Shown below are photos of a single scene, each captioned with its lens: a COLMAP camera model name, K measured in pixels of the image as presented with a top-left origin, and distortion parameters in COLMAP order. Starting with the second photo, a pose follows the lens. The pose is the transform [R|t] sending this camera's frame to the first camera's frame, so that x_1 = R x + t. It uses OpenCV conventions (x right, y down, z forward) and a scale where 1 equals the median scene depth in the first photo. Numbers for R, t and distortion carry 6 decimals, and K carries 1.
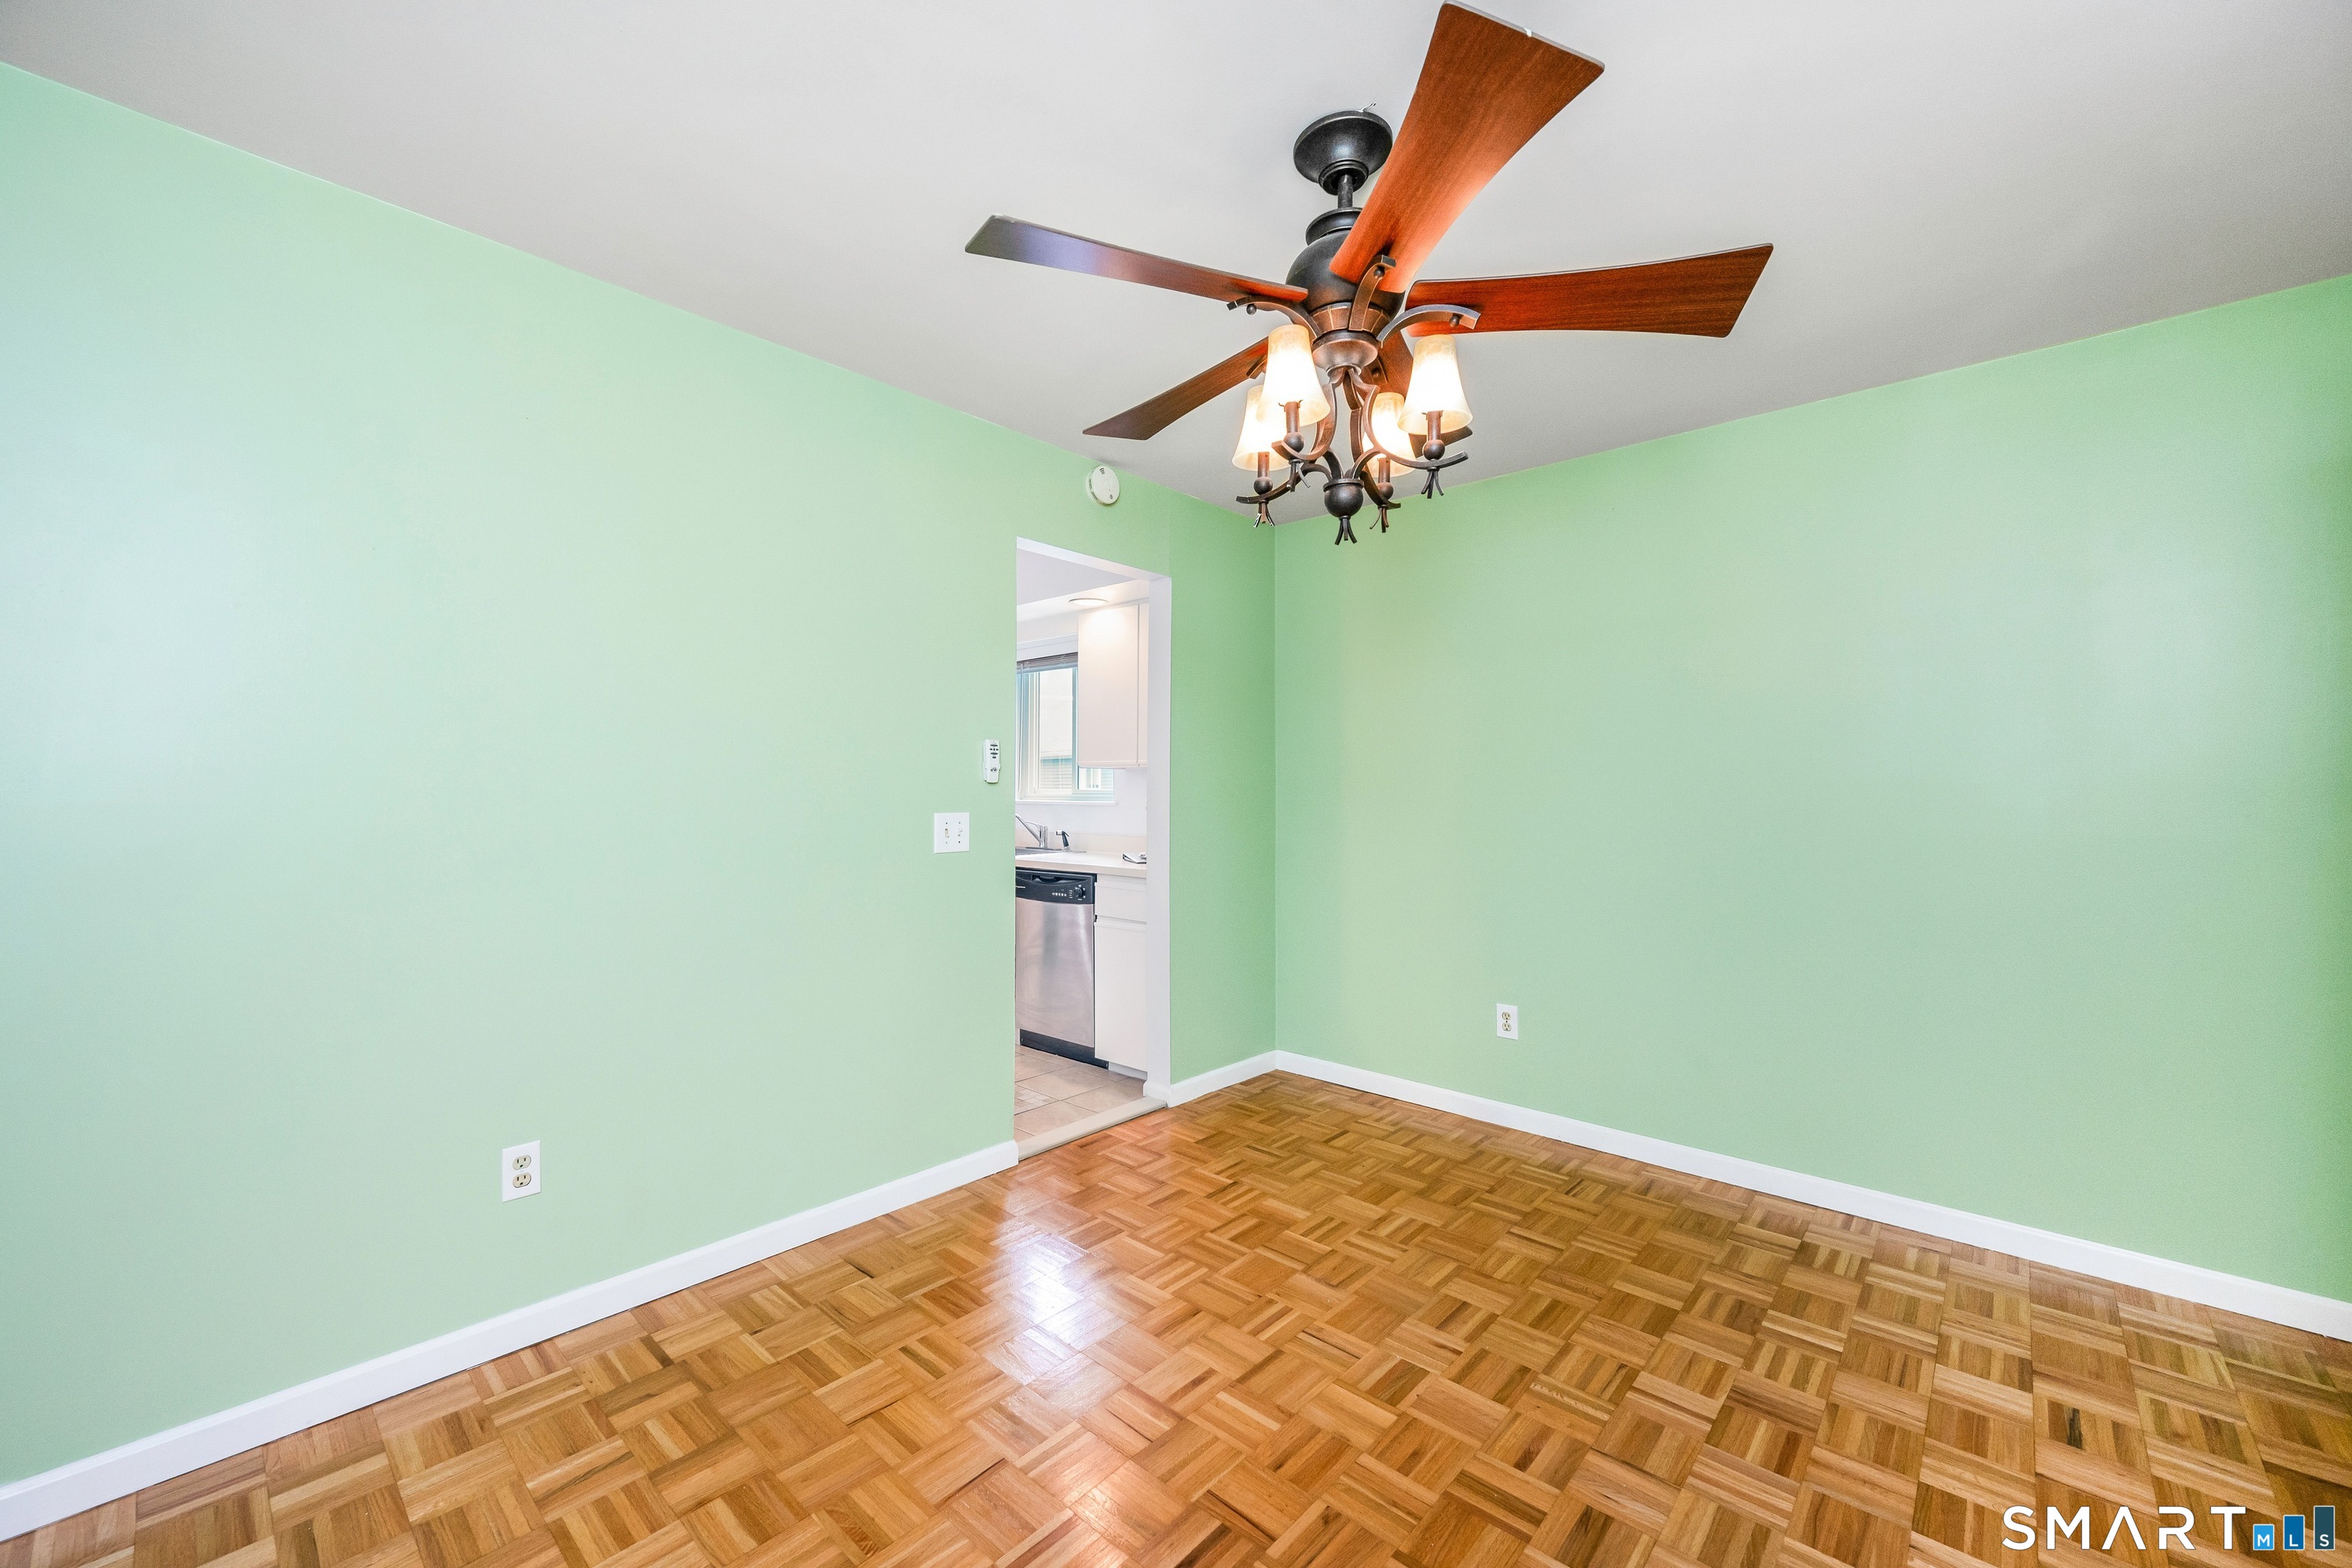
lens RADIAL K [[925.7, 0, 1176.0], [0, 925.7, 784.0], [0, 0, 1]] dist [-0.001008, 0.000084]
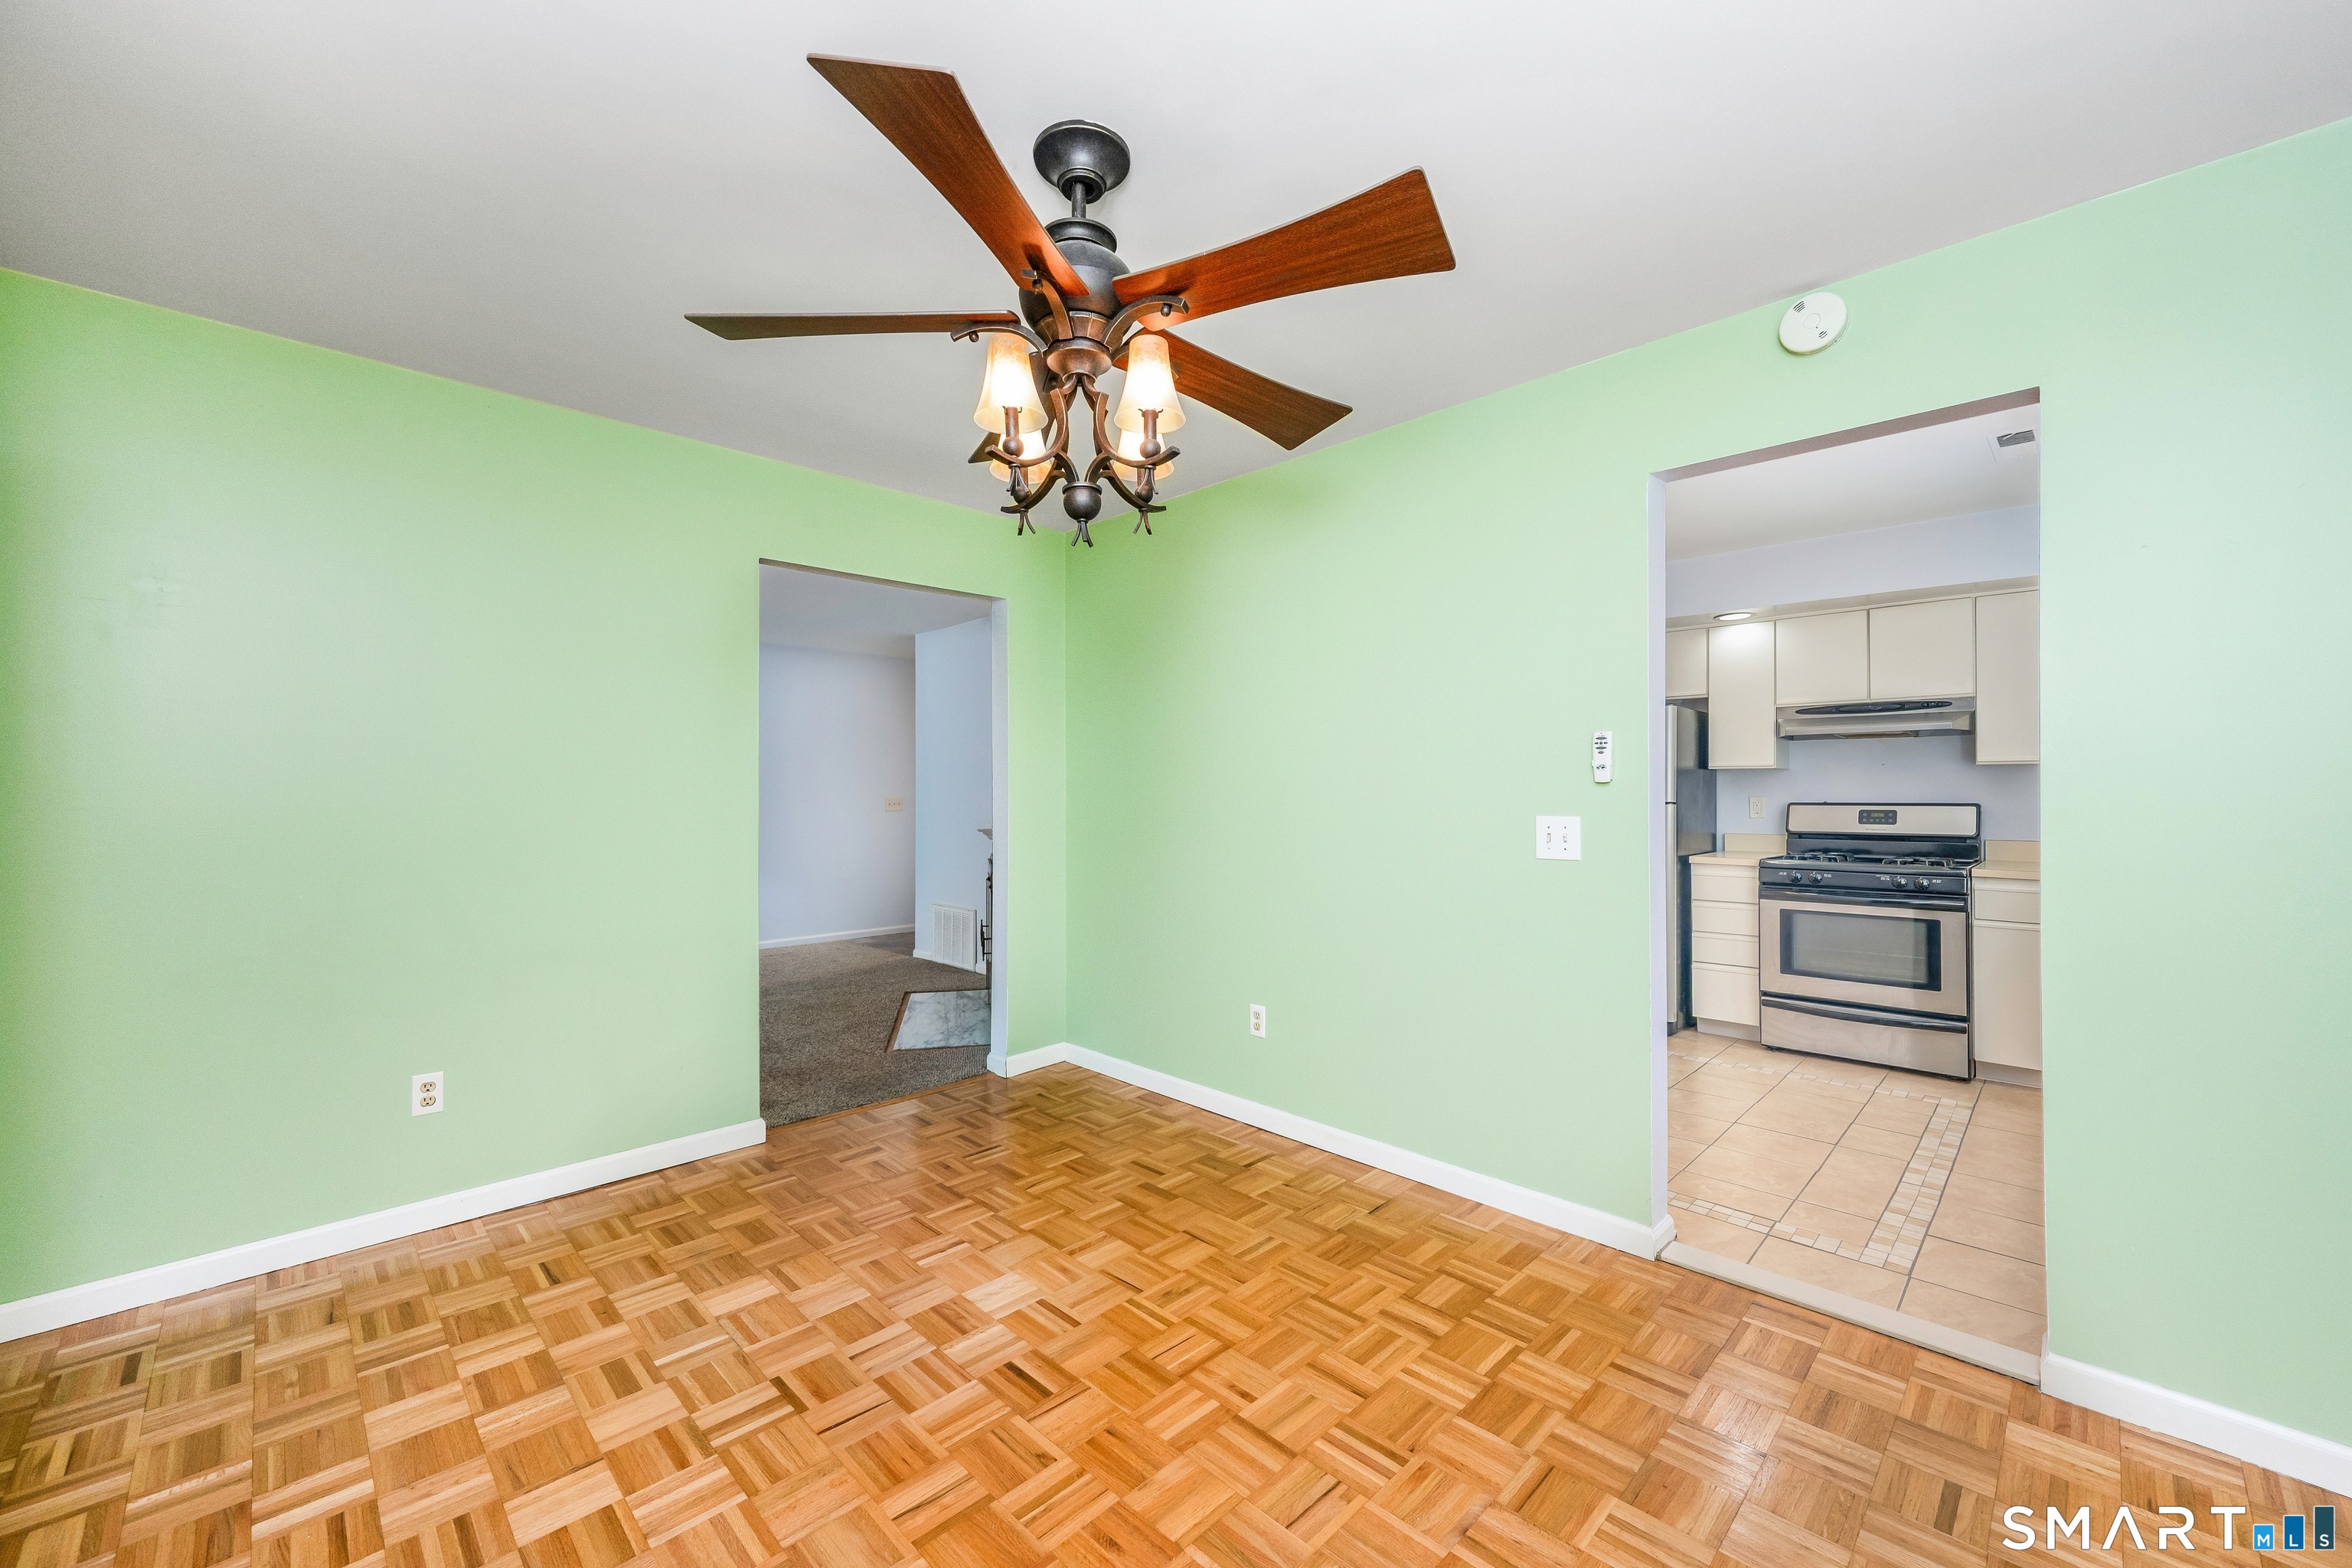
lens RADIAL K [[925.6, 0, 1166.4], [0, 925.6, 788.1], [0, 0, 1]] dist [-0.000500, 0.000021]
pose [[-0.057247, -0.003859, -0.998353, 0.883911], [0.006777, 0.999968, -0.004254, 0.005867], [0.998337, -0.007009, -0.057219, 0.857441]]
